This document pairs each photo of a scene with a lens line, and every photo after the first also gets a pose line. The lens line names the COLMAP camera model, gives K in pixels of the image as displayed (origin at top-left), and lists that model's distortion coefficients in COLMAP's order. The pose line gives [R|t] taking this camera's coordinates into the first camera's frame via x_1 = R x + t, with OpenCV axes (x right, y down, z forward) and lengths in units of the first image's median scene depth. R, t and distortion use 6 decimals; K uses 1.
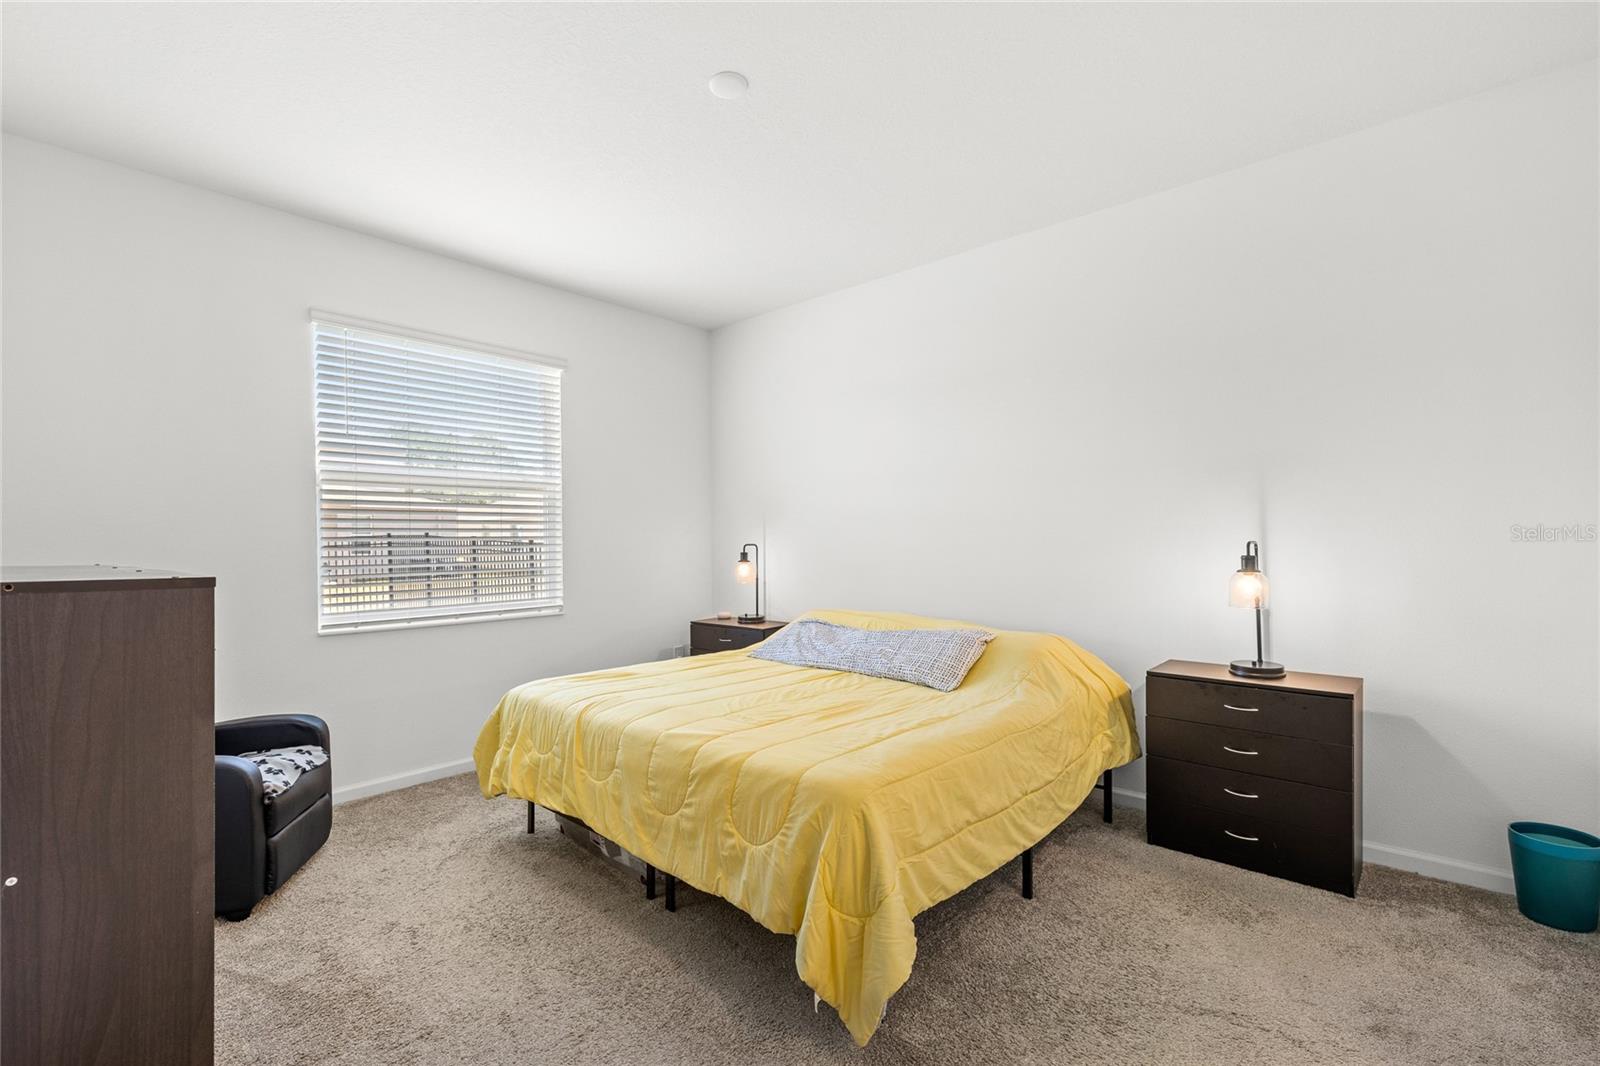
lens RADIAL K [[696.9, 0, 799.3], [0, 696.9, 547.9], [0, 0, 1]] dist [-0.001239, 0.000047]
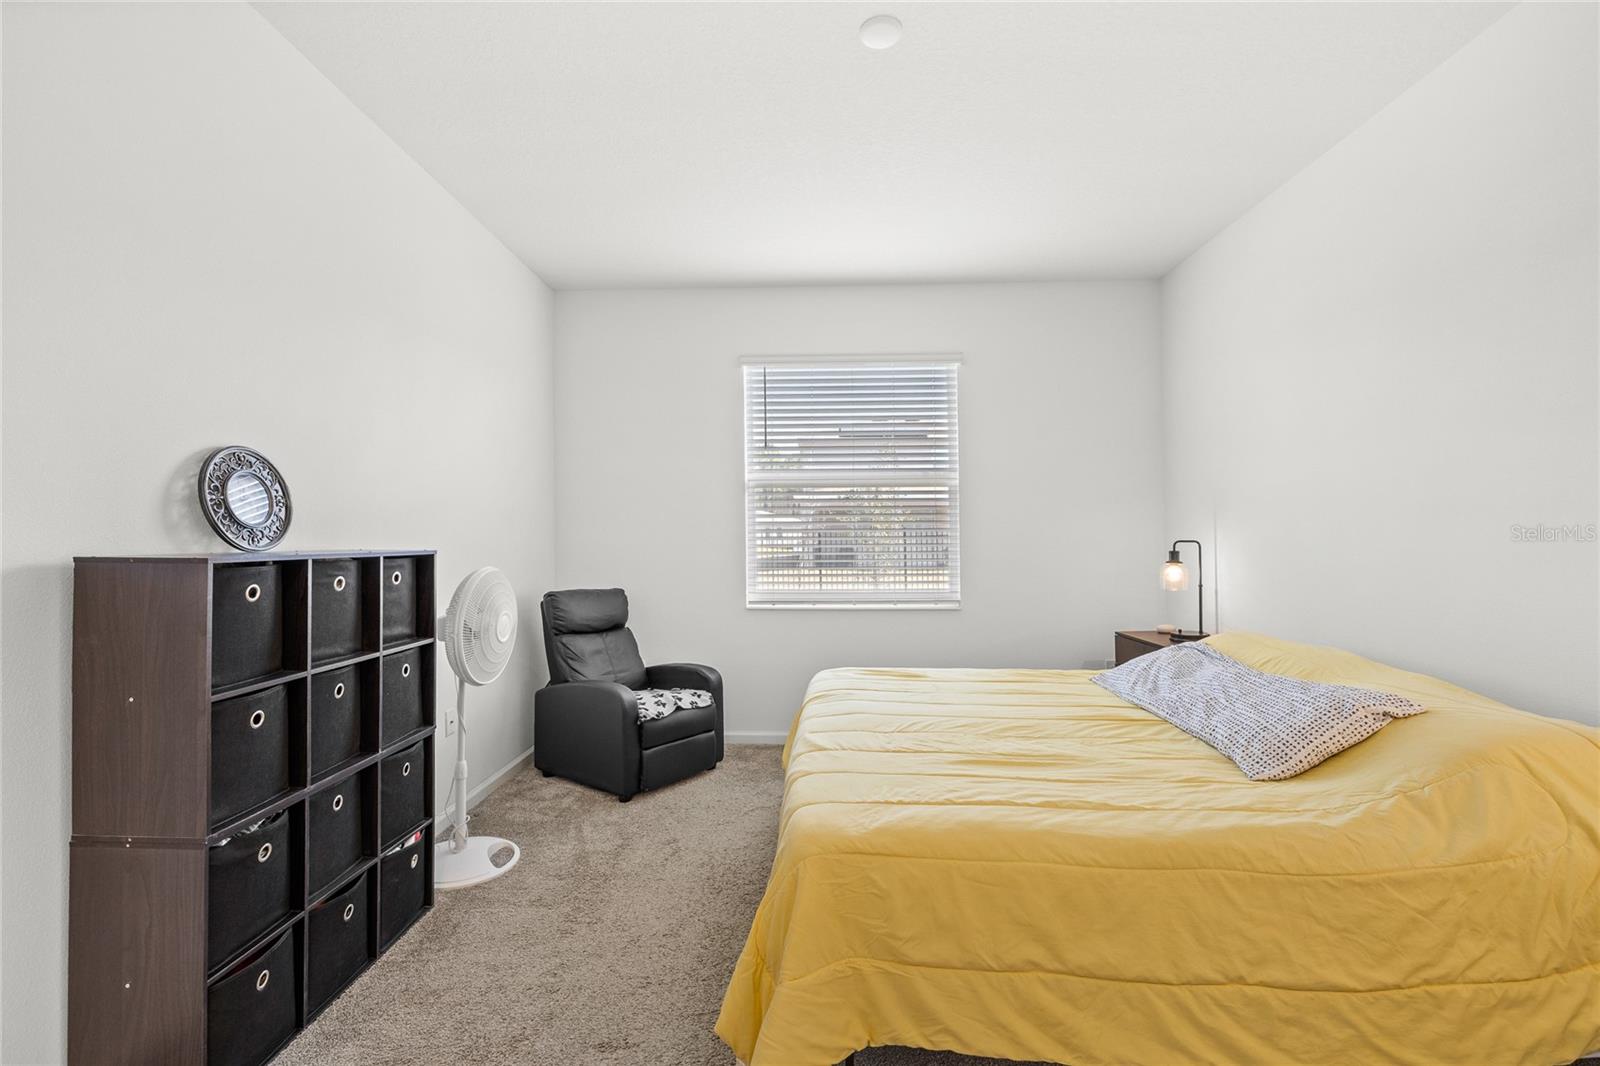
lens RADIAL K [[704.3, 0, 796.6], [0, 704.3, 530.6], [0, 0, 1]] dist [0.000299, 0.000120]
pose [[0.646454, -0.001165, -0.762952, 0.498864], [-0.009976, 0.999900, -0.009980, -0.008302], [0.762887, 0.014063, 0.646378, 0.319194]]
